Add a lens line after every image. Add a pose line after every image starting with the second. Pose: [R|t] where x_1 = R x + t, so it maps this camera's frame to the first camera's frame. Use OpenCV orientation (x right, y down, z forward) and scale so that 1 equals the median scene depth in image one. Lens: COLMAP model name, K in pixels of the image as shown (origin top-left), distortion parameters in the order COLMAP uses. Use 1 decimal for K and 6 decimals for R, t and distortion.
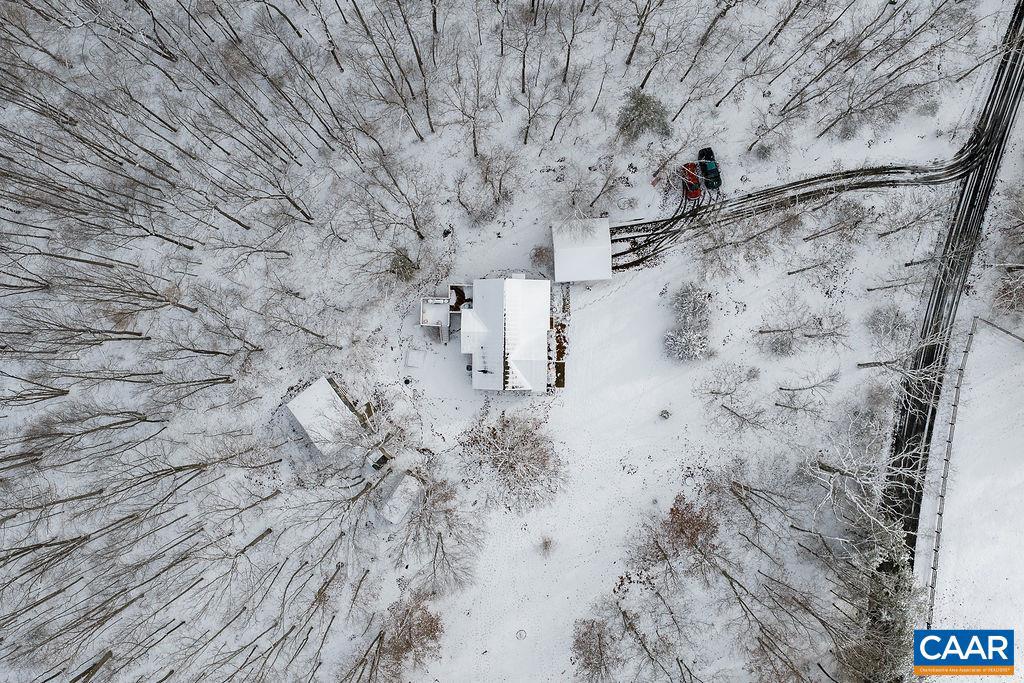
lens RADIAL K [[849.2, 0, 515.7], [0, 849.2, 341.4], [0, 0, 1]] dist [0.014744, -0.010943]
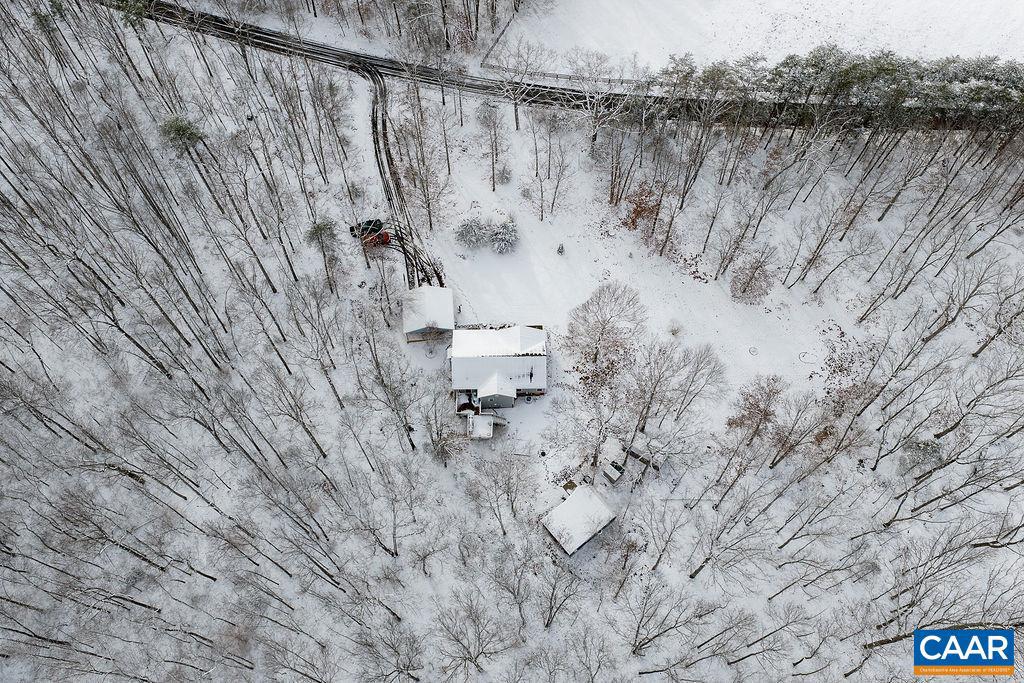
lens RADIAL K [[849.2, 0, 512.1], [0, 849.2, 343.5], [0, 0, 1]] dist [0.014744, -0.010943]
pose [[-0.023815, -0.895332, 0.444763, -0.496870], [0.999716, -0.020811, 0.011638, -0.003285], [-0.001164, 0.444914, 0.895573, -0.061926]]
